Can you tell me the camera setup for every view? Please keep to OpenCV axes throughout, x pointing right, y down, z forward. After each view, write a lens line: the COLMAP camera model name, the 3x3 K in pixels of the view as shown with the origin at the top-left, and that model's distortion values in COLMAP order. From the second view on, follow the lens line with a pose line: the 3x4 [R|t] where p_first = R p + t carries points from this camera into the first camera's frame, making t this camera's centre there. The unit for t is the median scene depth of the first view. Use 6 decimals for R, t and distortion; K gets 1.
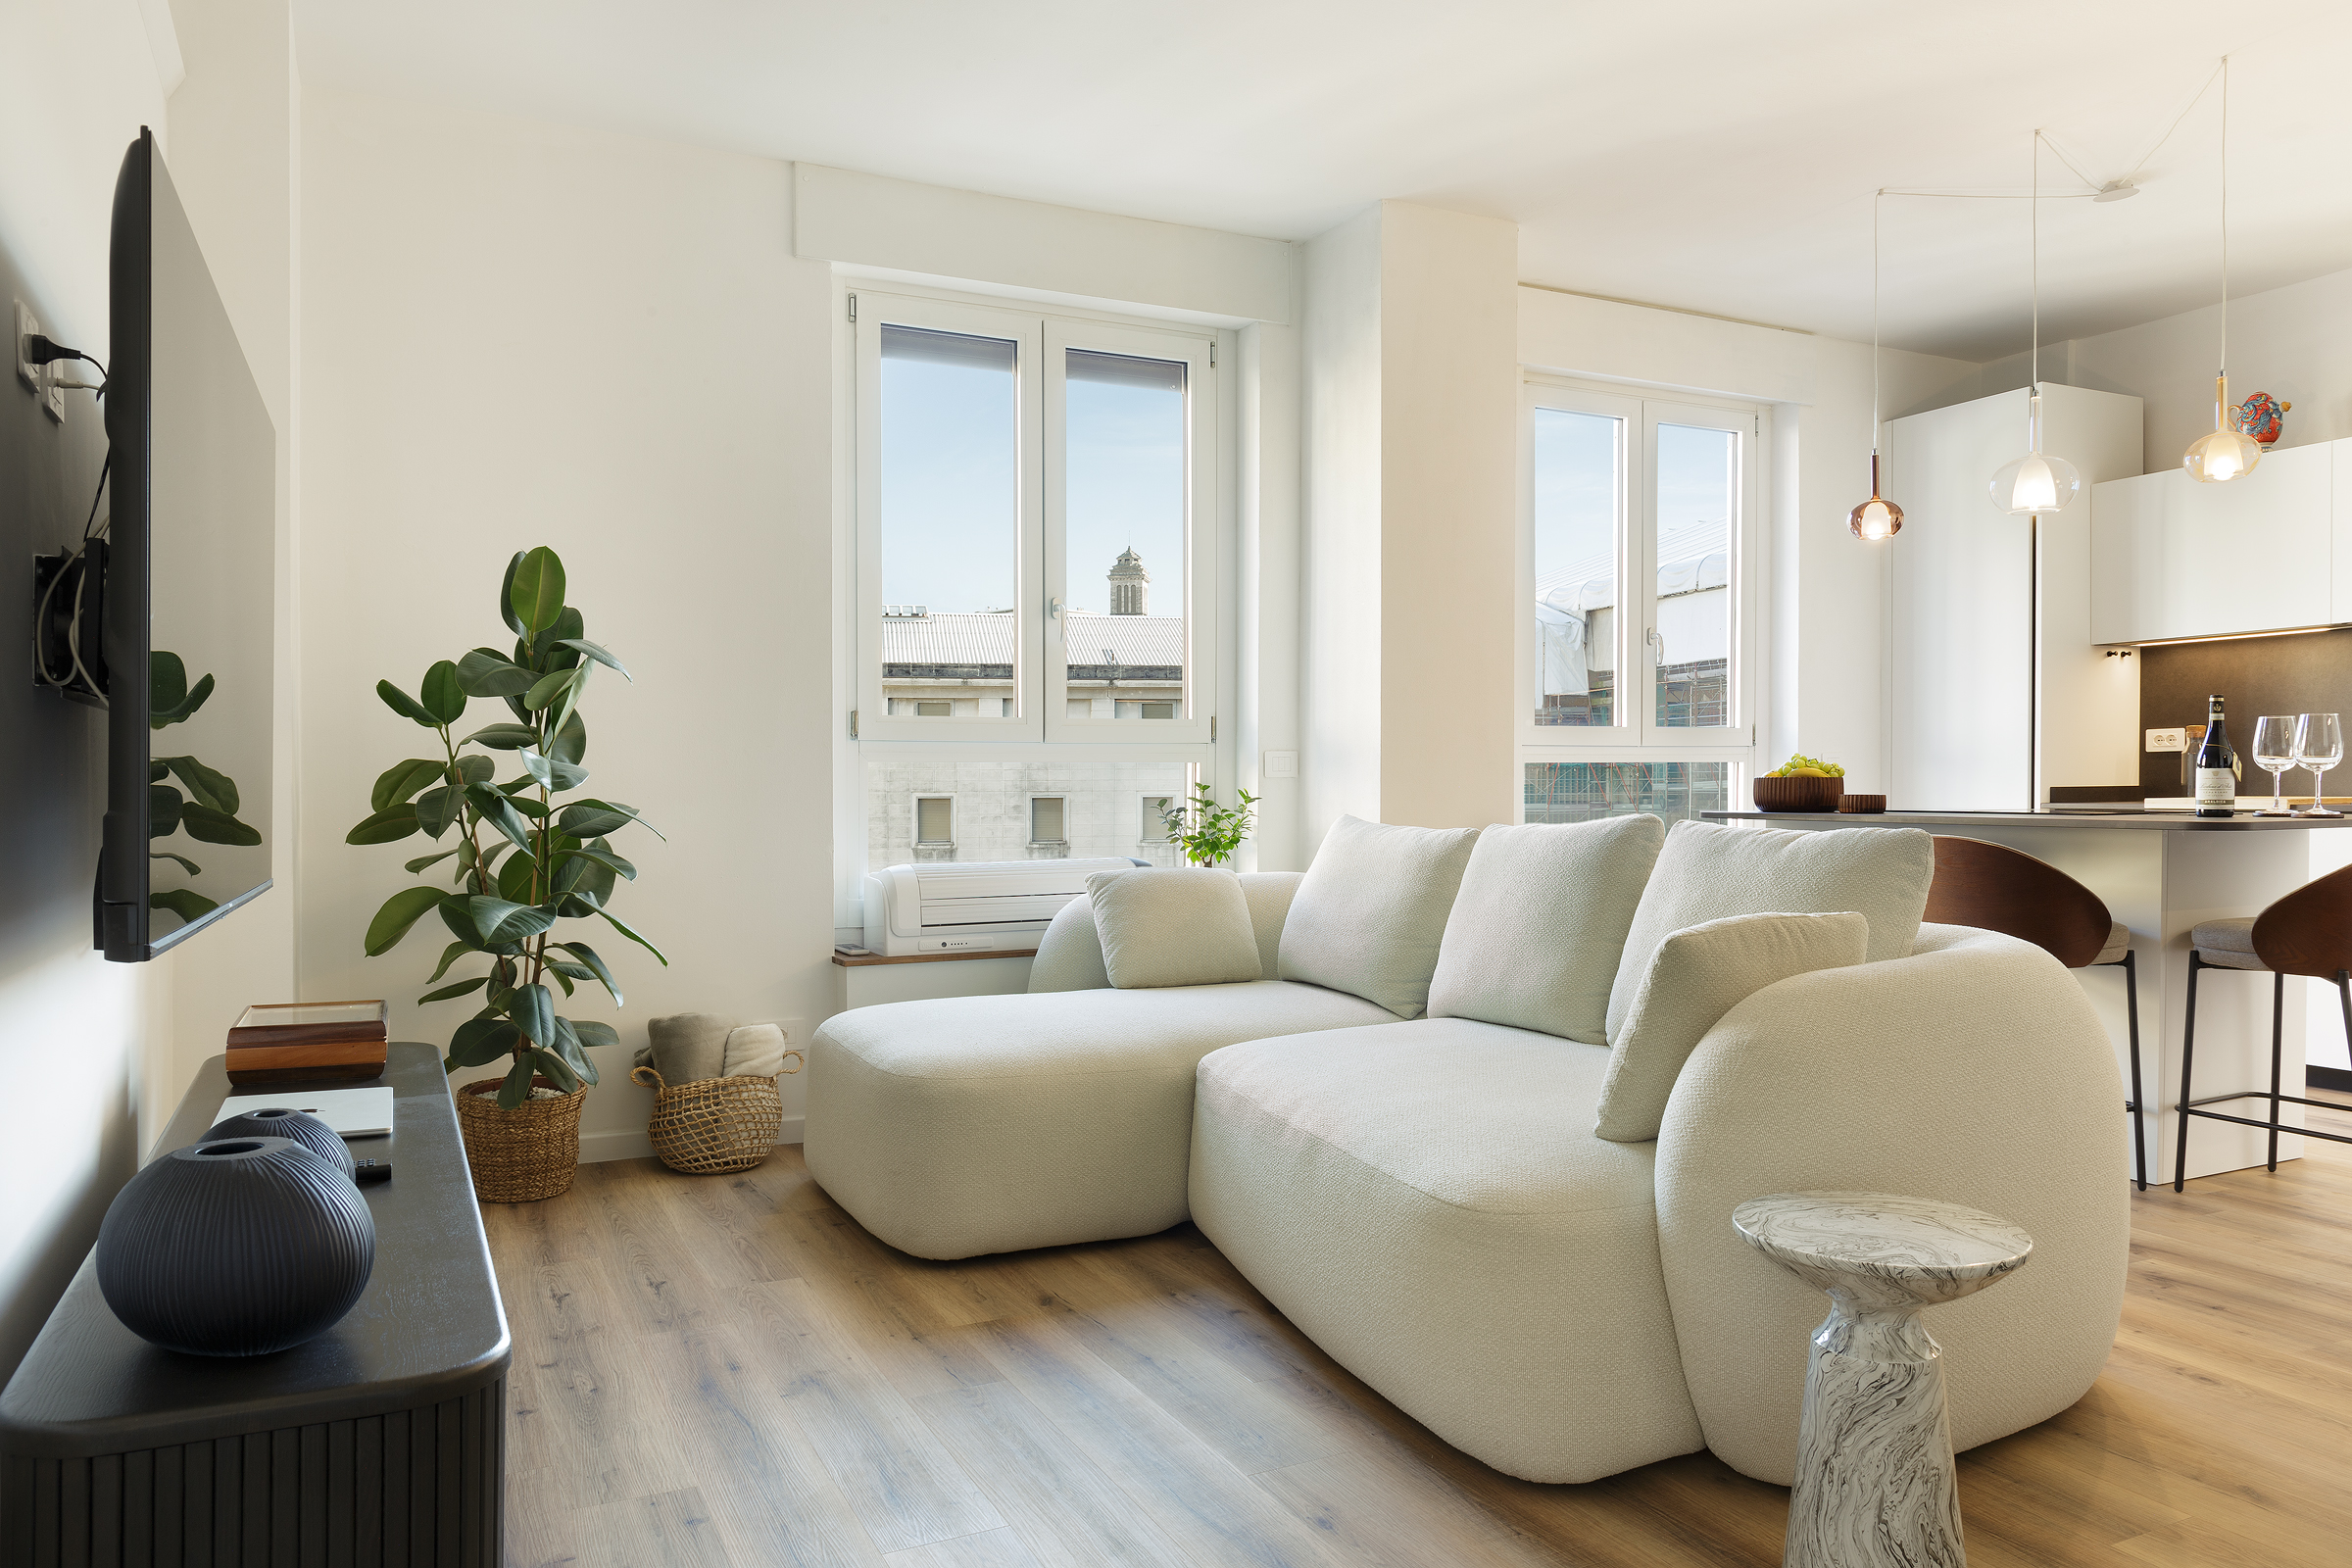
lens RADIAL K [[1589.6, 0, 1171.2], [0, 1589.6, 826.7], [0, 0, 1]] dist [-0.032907, 0.027500]
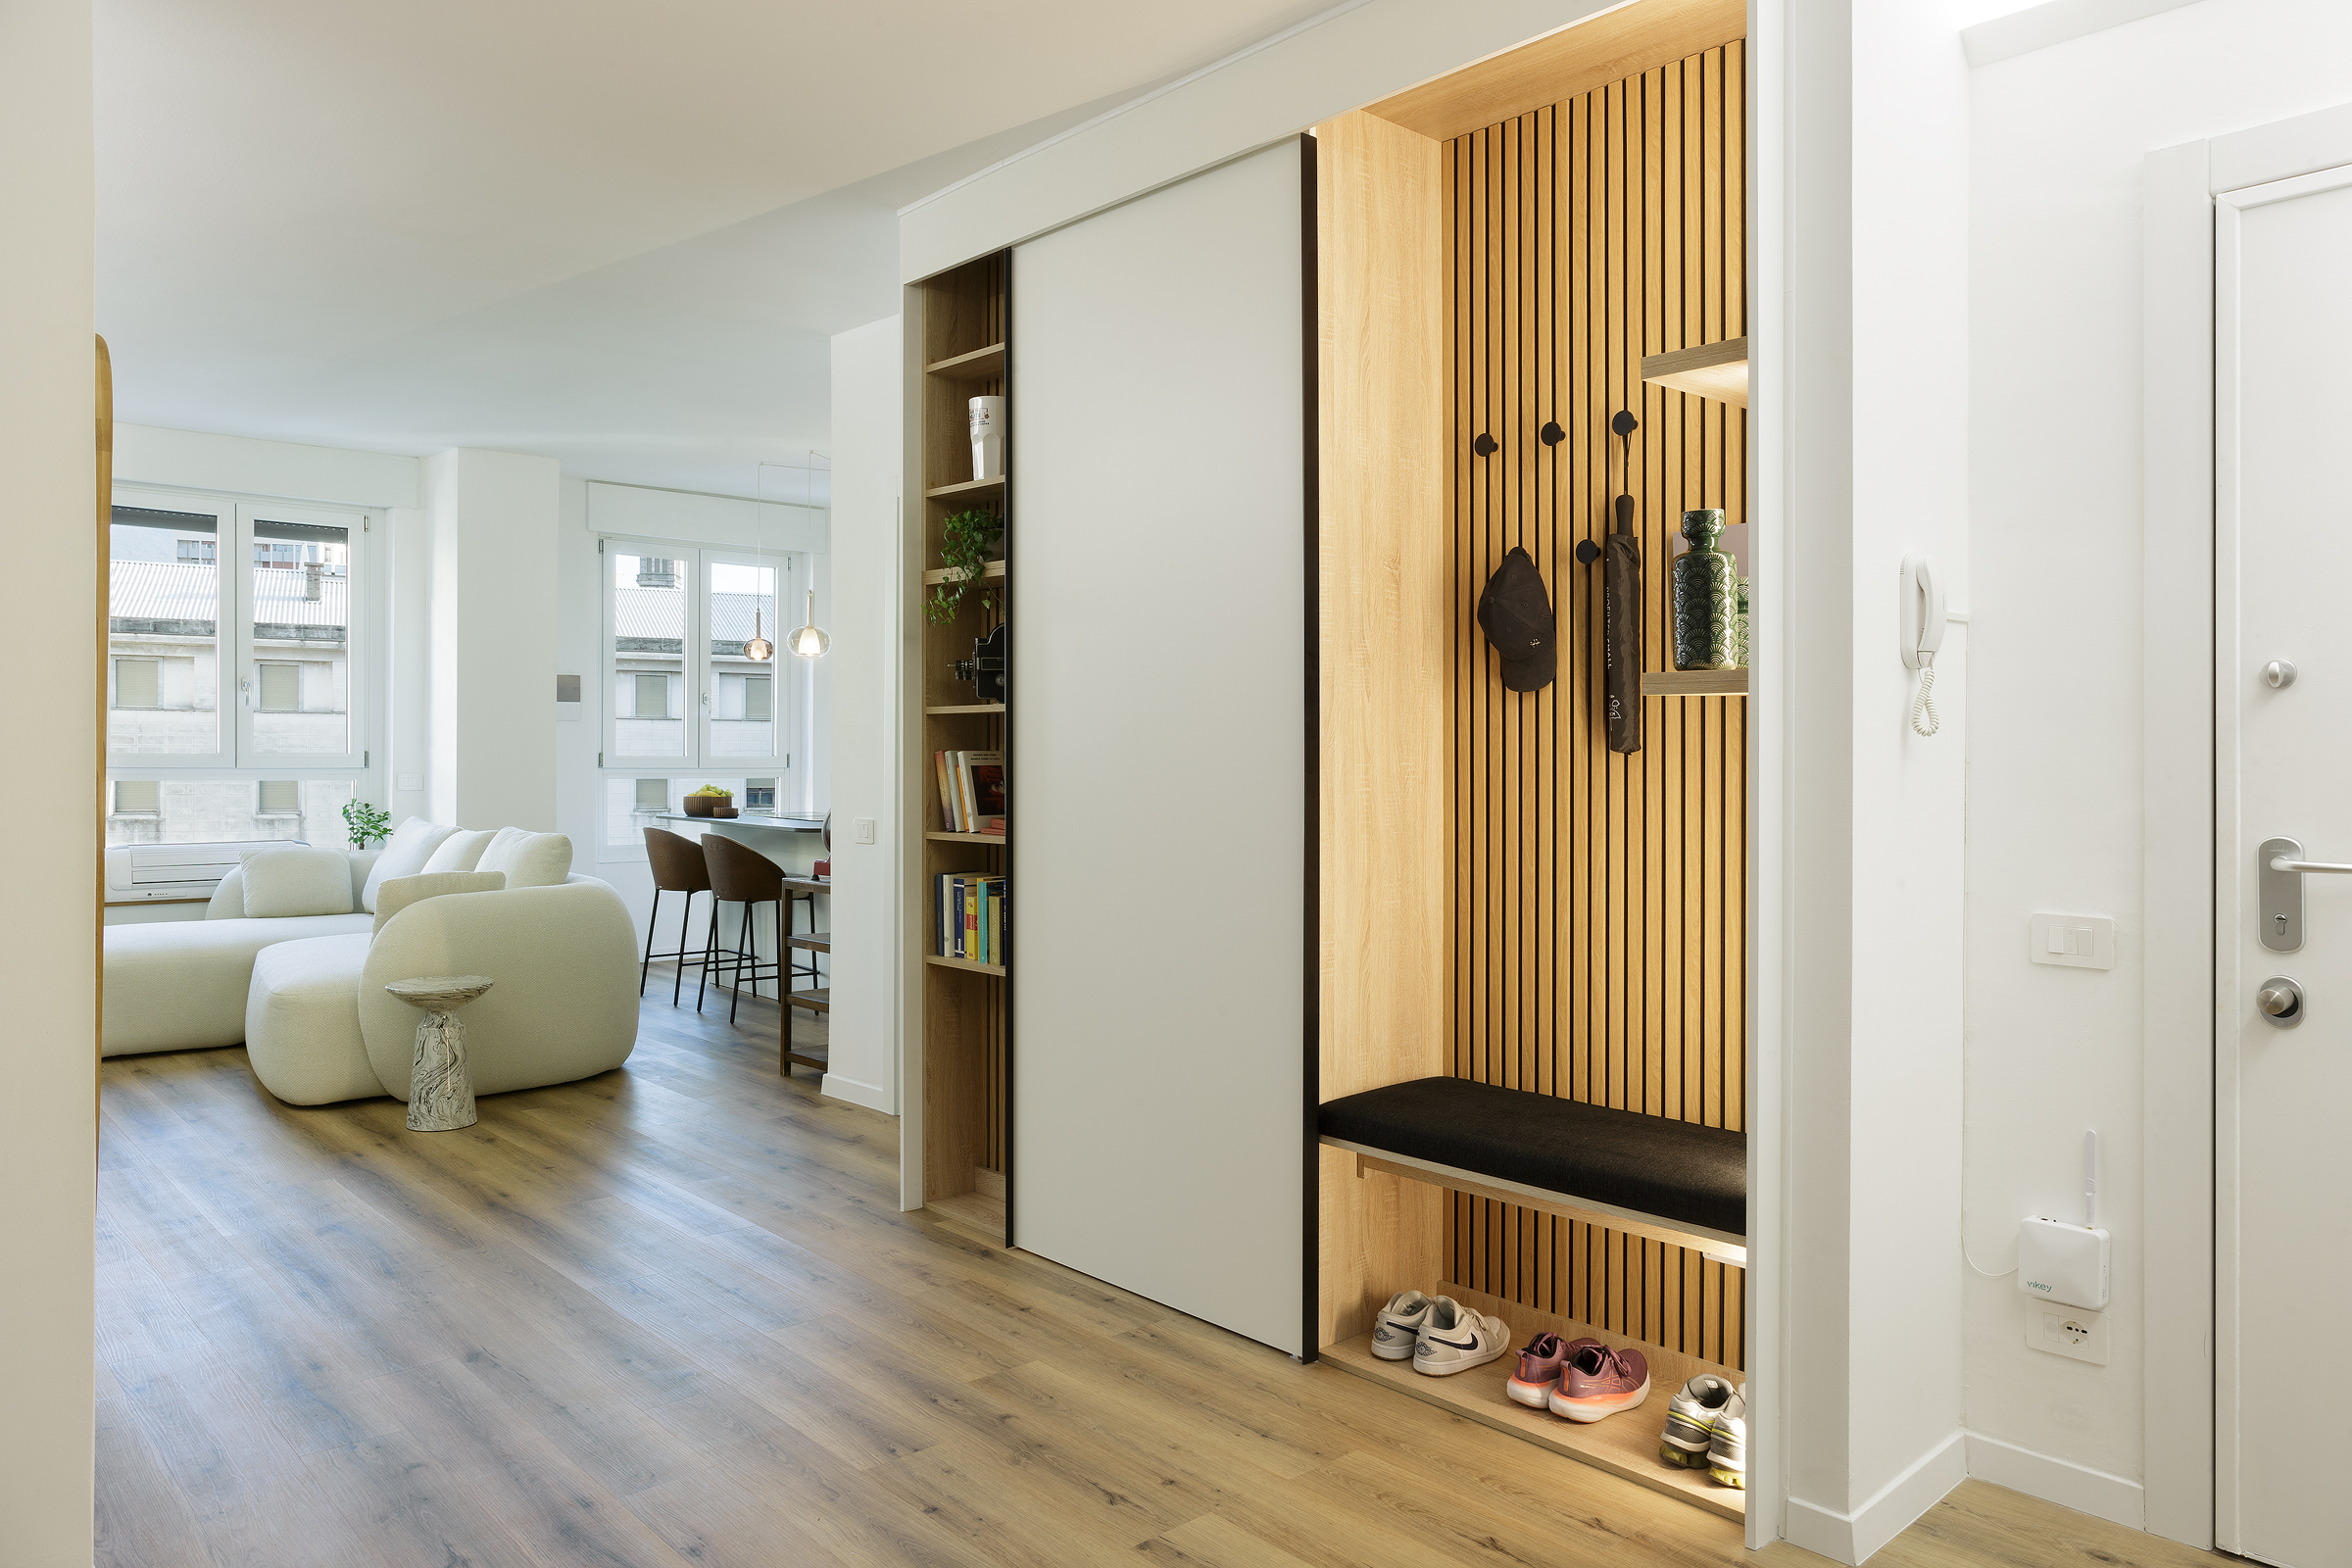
lens RADIAL K [[1589.6, 0, 1189.7], [0, 1589.6, 785.8], [0, 0, 1]] dist [-0.032907, 0.027500]
pose [[0.957843, 0.012837, 0.287005, 0.403937], [-0.010927, 0.999906, -0.008258, -0.034631], [-0.287084, 0.004774, 0.957894, -0.828126]]
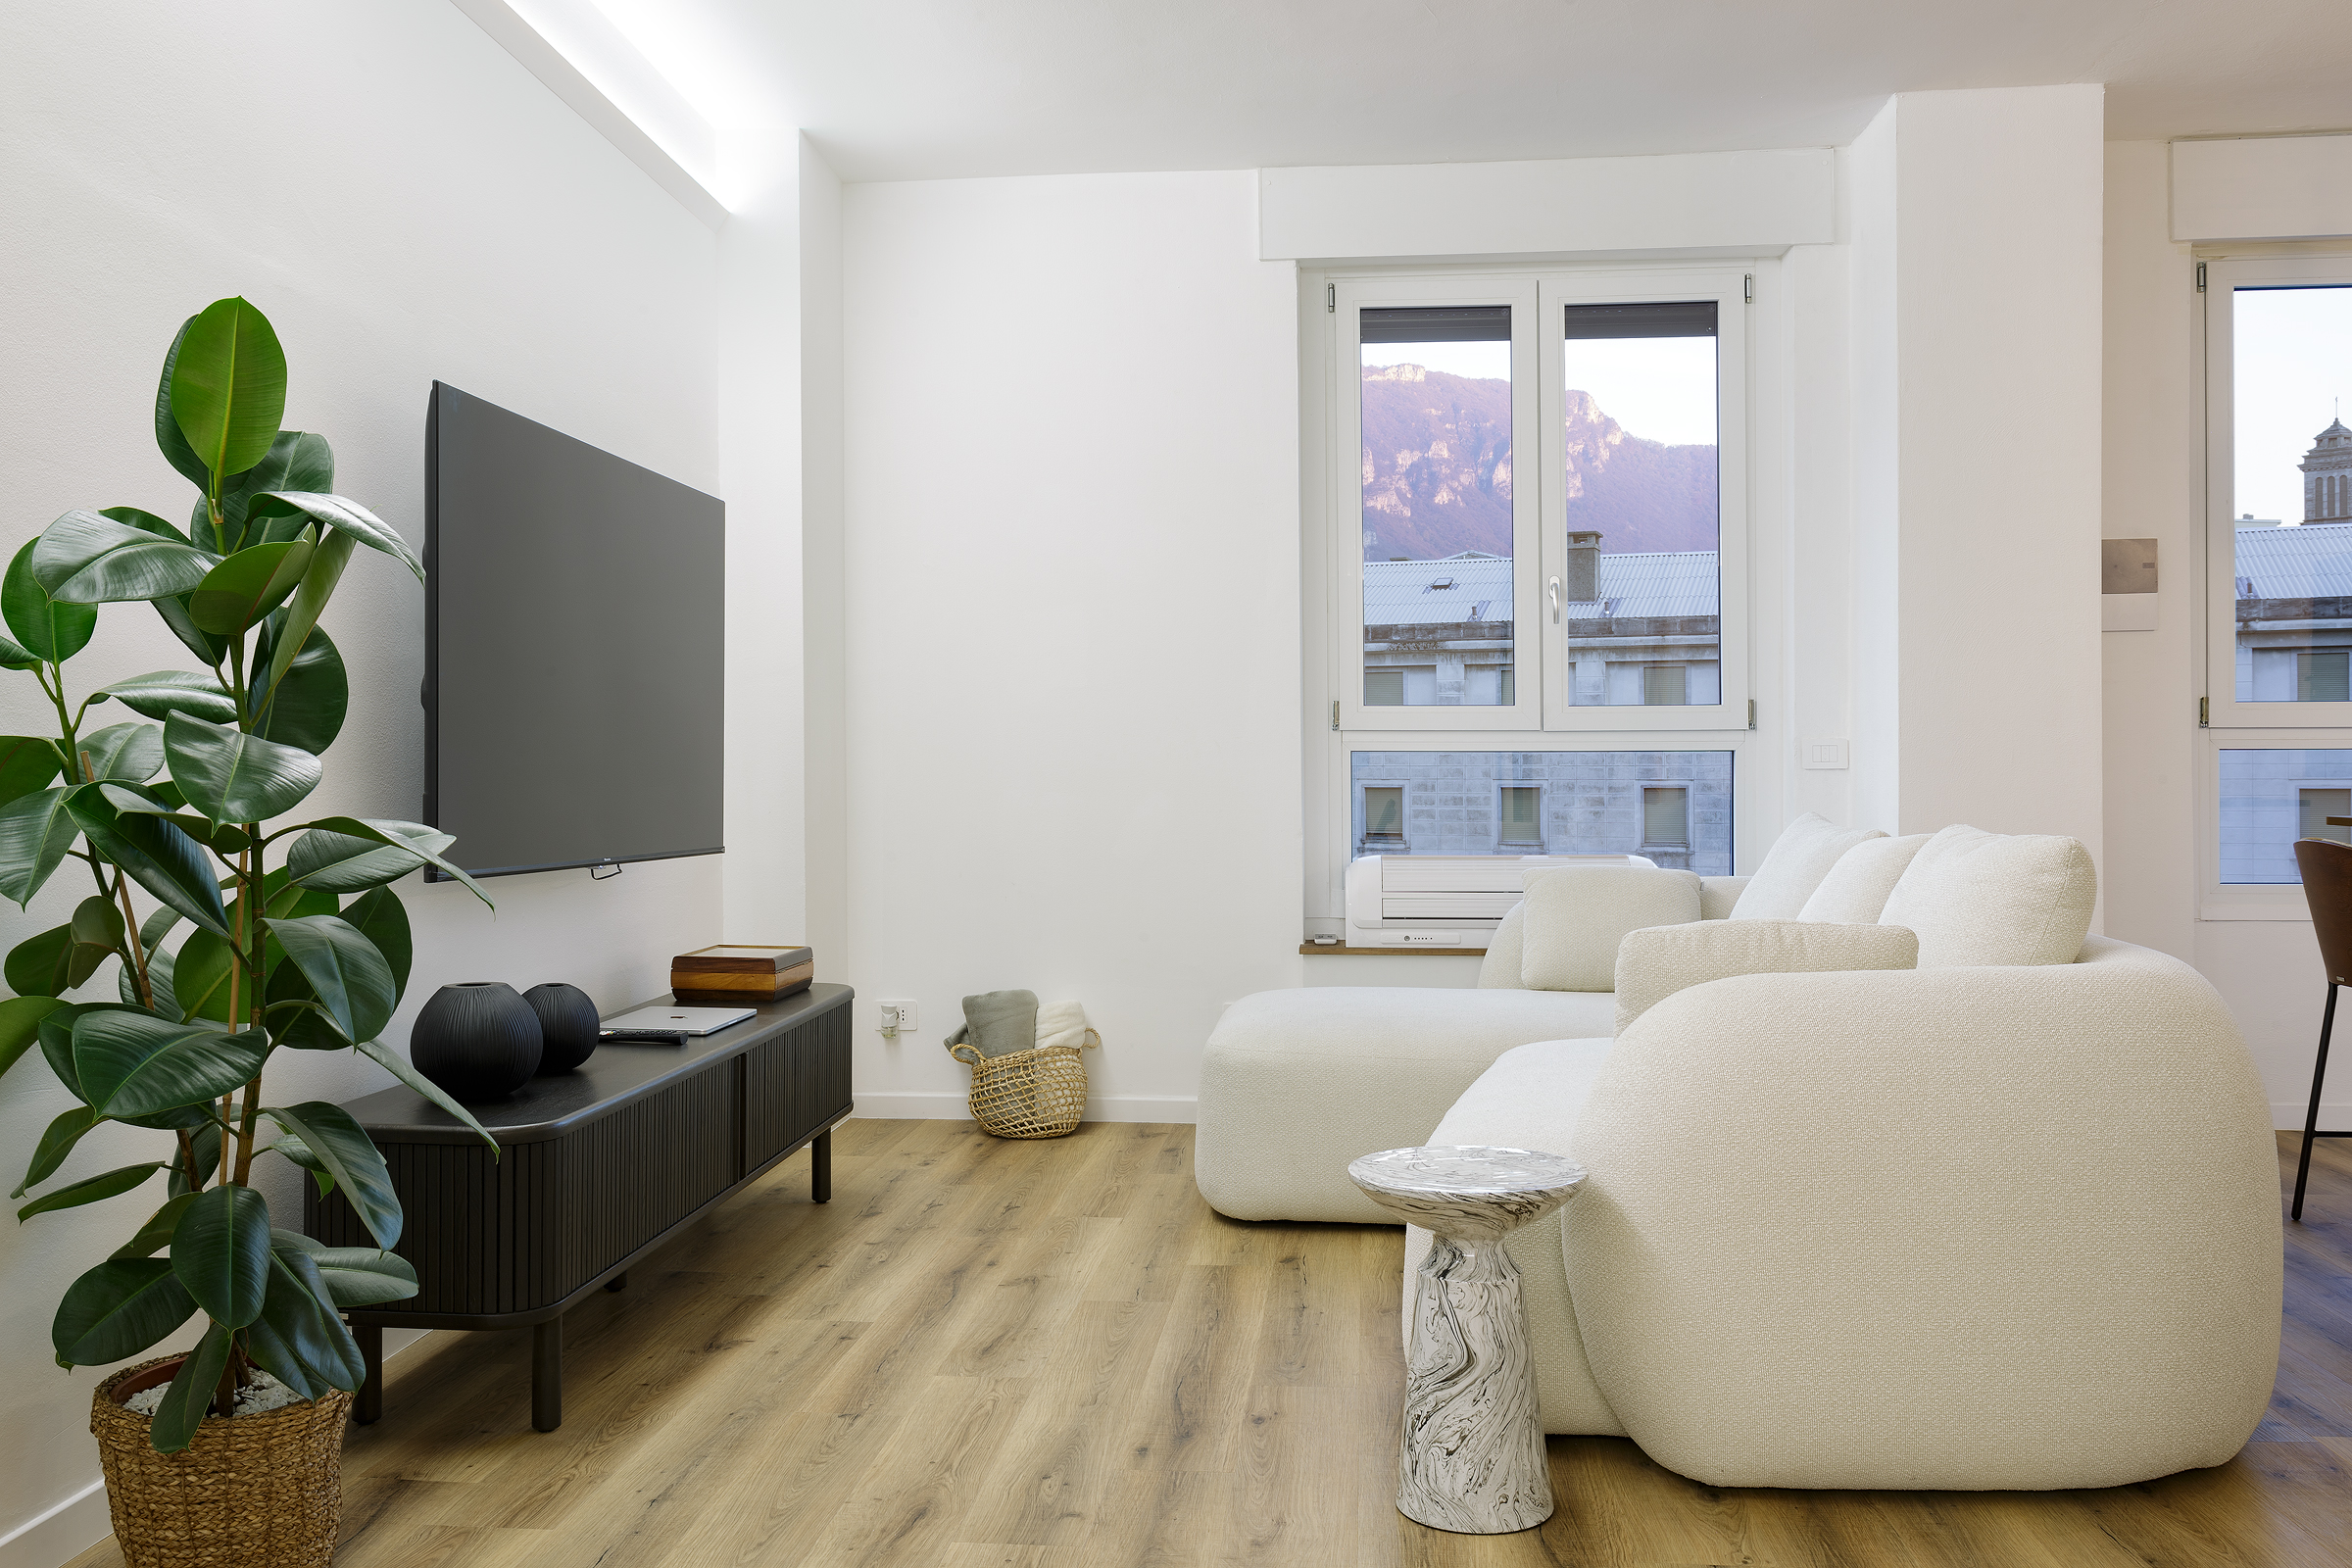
lens RADIAL K [[2036.3, 0, 1169.3], [0, 2036.3, 769.7], [0, 0, 1]] dist [0.003689, 0.035346]
pose [[0.852240, 0.006828, -0.523106, 0.382528], [-0.019875, 0.999616, -0.019331, -0.002885], [0.522773, 0.026871, 0.852048, -0.144992]]
